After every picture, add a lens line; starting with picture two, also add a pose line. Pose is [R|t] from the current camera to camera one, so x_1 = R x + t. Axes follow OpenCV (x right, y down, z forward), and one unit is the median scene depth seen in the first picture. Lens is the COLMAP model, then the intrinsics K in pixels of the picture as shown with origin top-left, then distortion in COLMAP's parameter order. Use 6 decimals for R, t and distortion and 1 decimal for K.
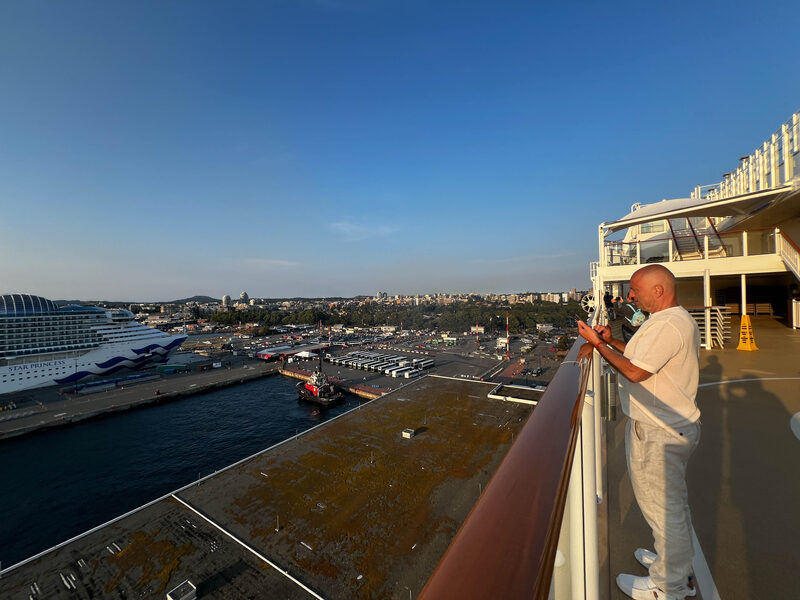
lens RADIAL K [[321.5, 0, 397.6], [0, 321.5, 300.9], [0, 0, 1]] dist [0.000542, 0.000074]
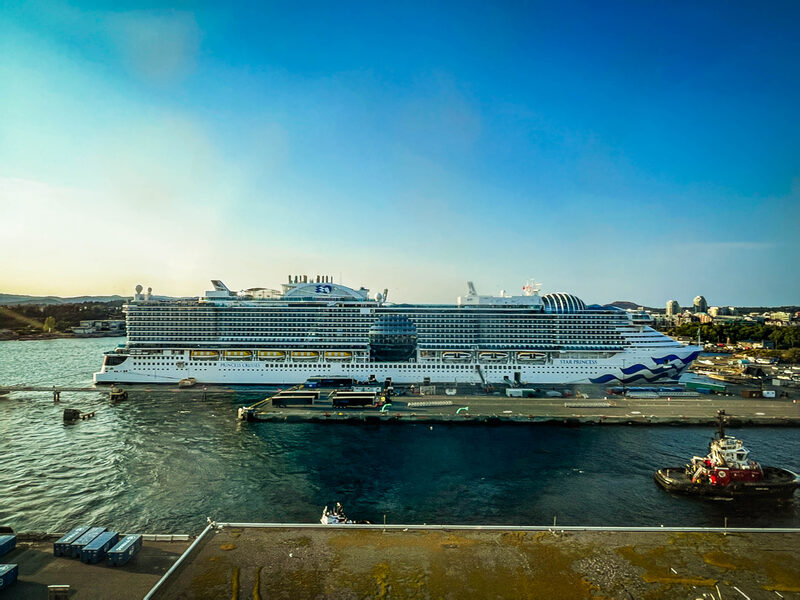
lens RADIAL K [[472.8, 0, 399.8], [0, 472.8, 302.6], [0, 0, 1]] dist [-0.009569, -0.003411]
pose [[0.537992, 0.015080, -0.842815, -0.132477], [-0.025565, 0.999672, 0.001568, 0.019777], [0.842562, 0.020703, 0.538201, -0.246288]]
